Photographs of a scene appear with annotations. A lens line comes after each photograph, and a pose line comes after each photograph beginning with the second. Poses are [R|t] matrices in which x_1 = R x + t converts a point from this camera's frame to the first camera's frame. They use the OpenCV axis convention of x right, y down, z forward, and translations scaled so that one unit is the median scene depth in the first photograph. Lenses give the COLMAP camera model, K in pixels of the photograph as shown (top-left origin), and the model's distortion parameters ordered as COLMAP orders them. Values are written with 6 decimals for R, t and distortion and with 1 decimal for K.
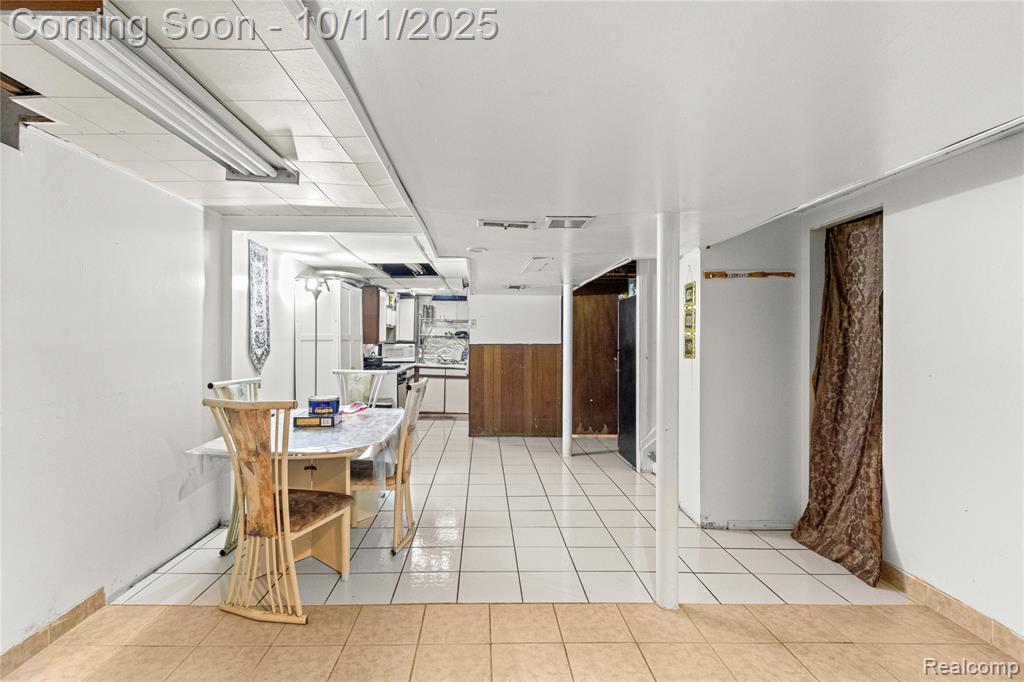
lens RADIAL K [[469.5, 0, 503.1], [0, 469.5, 333.5], [0, 0, 1]] dist [0.011535, -0.001134]
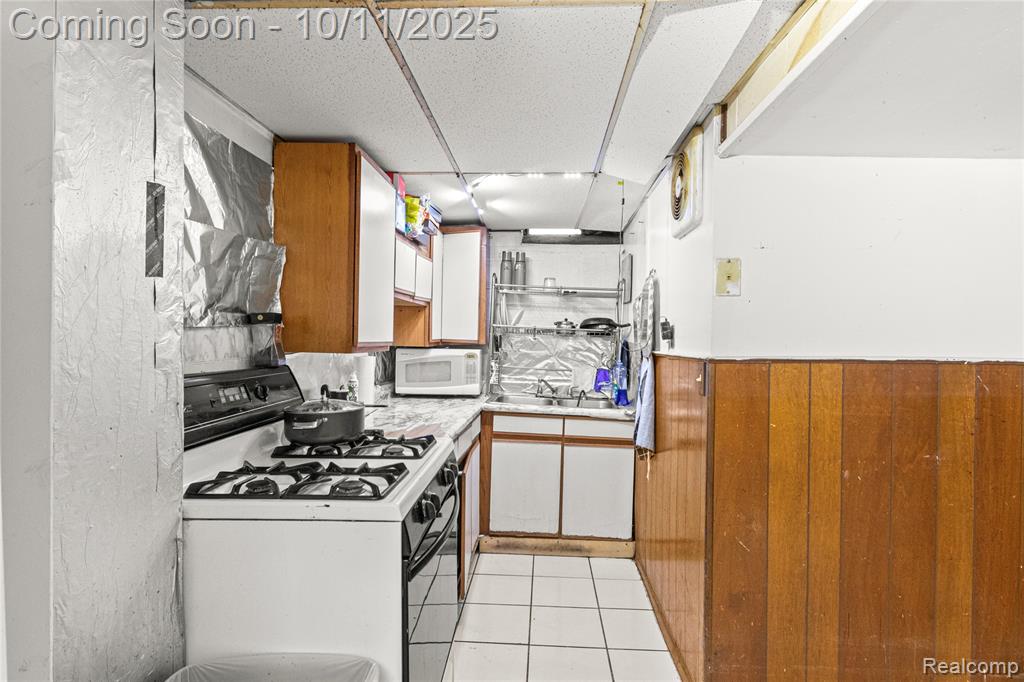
lens RADIAL K [[469.5, 0, 517.6], [0, 469.5, 341.8], [0, 0, 1]] dist [0.011535, -0.001134]
pose [[0.996391, 0.007637, -0.084542, -0.125827], [-0.005953, 0.999779, 0.020156, 0.008027], [0.084677, -0.019580, 0.996216, 0.620841]]
